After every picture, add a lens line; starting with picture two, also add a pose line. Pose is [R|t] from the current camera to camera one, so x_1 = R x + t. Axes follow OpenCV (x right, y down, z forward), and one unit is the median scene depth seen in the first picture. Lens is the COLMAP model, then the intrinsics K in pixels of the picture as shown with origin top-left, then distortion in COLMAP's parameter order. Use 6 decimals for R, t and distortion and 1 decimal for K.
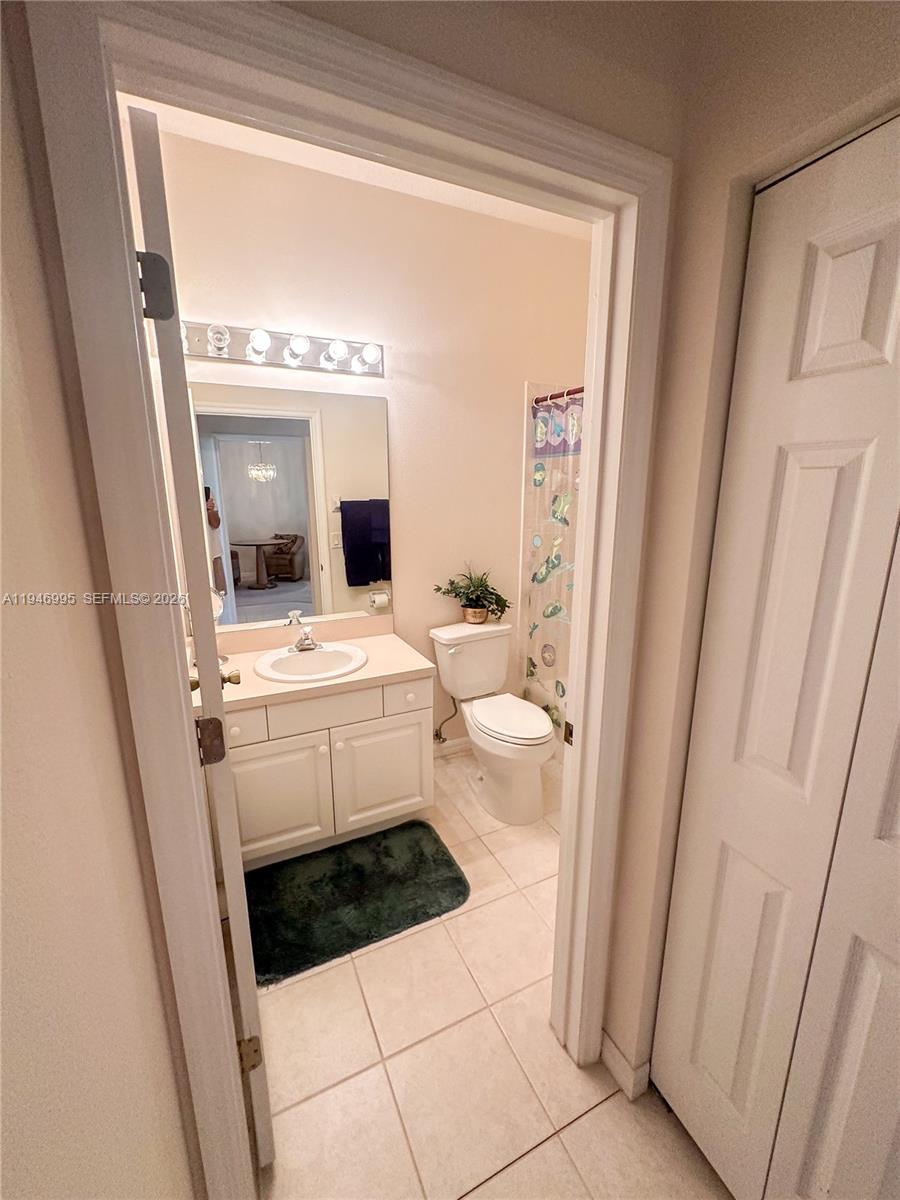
lens RADIAL K [[490.2, 0, 450.7], [0, 490.2, 600.2], [0, 0, 1]] dist [-0.005229, 0.000248]
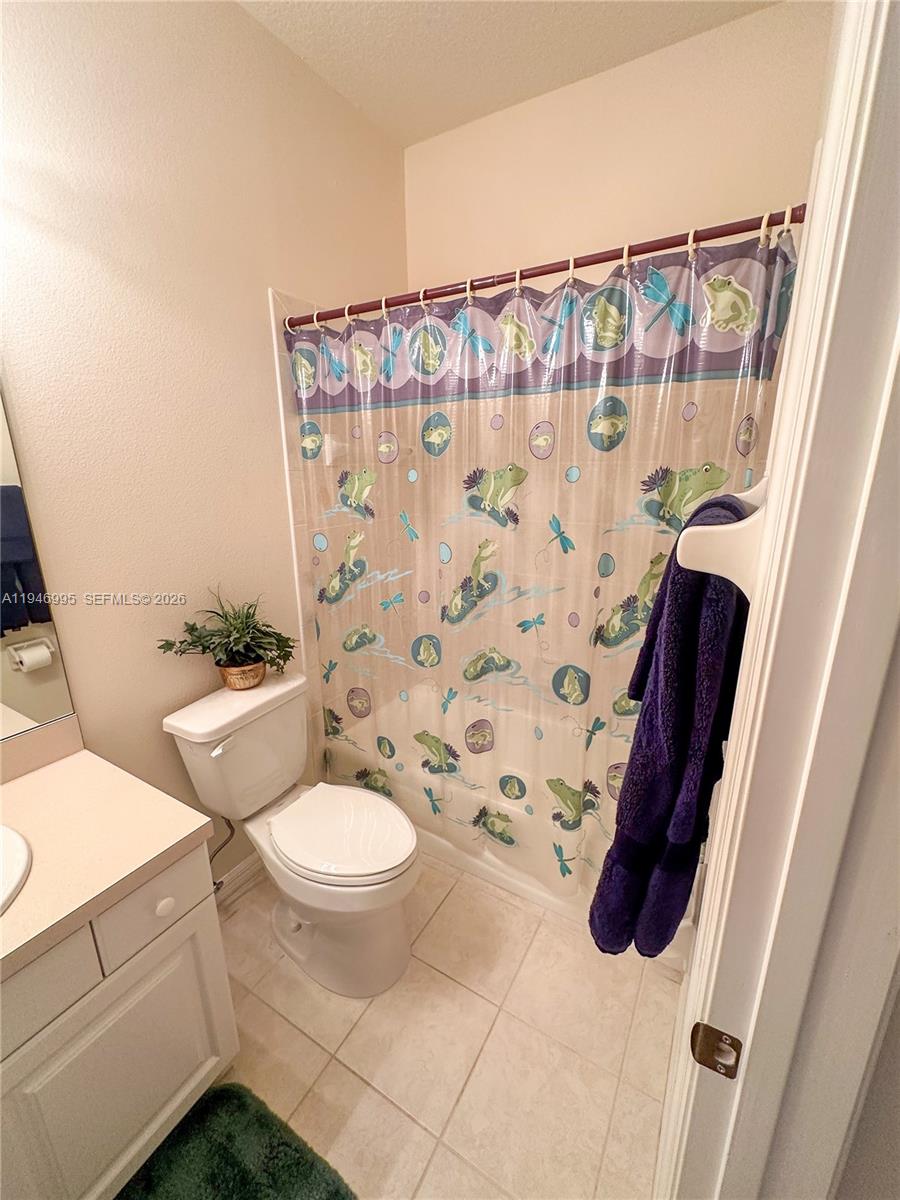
lens RADIAL K [[490.2, 0, 448.6], [0, 490.2, 598.5], [0, 0, 1]] dist [-0.005229, 0.000248]
pose [[0.832281, -0.151087, 0.533368, -0.047538], [0.131197, 0.988493, 0.075287, -0.074342], [-0.538606, 0.007317, 0.842526, 0.357336]]
